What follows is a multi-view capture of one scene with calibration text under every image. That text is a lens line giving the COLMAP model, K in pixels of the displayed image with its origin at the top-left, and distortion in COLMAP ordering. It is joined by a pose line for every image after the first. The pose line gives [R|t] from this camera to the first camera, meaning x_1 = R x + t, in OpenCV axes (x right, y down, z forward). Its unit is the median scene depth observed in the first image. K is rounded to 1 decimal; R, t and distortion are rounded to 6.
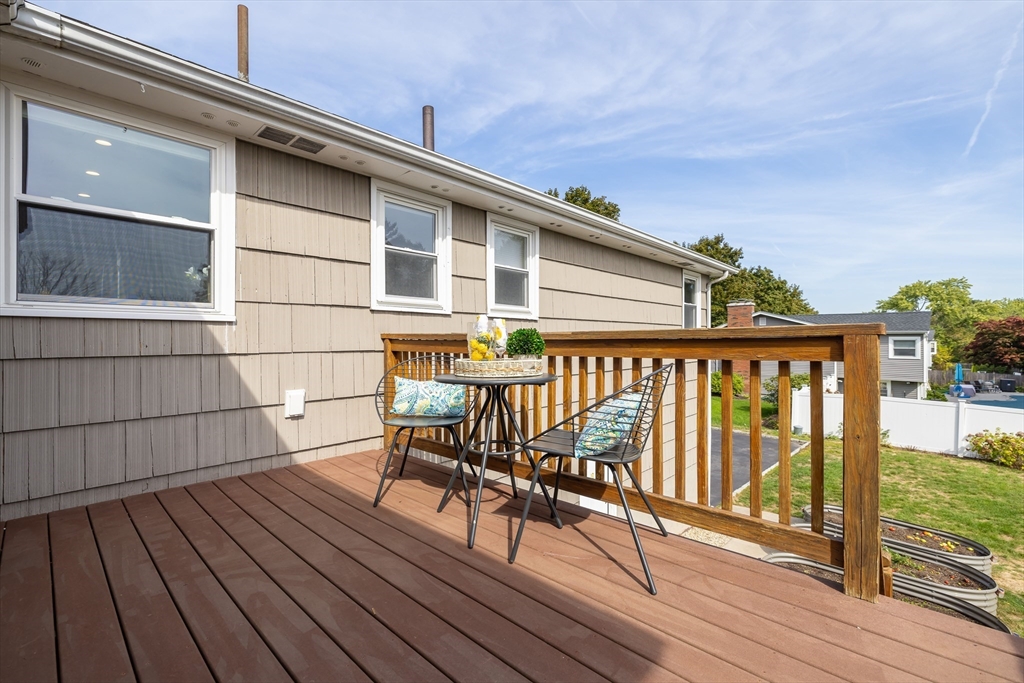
lens RADIAL K [[453.8, 0, 512.0], [0, 453.8, 341.5], [0, 0, 1]] dist [0.000691, 0.000375]
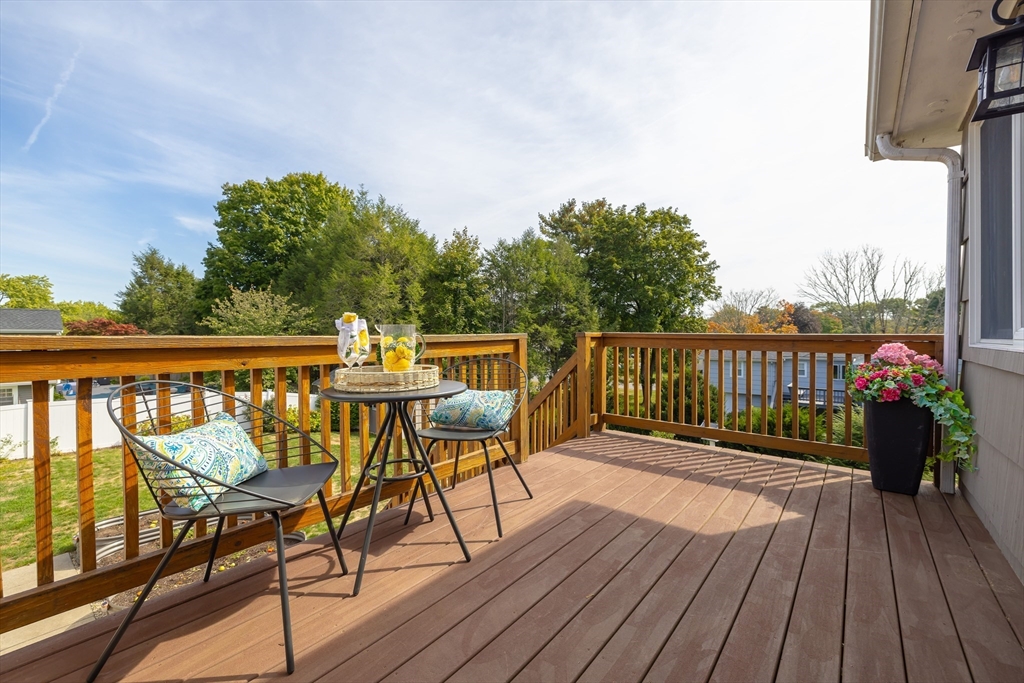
lens RADIAL K [[440.8, 0, 511.8], [0, 440.8, 346.0], [0, 0, 1]] dist [0.001275, -0.000013]
pose [[-0.096160, -0.018938, 0.995186, -0.682863], [0.006439, 0.999786, 0.019648, -0.016684], [-0.995345, 0.008297, -0.096017, 0.656644]]
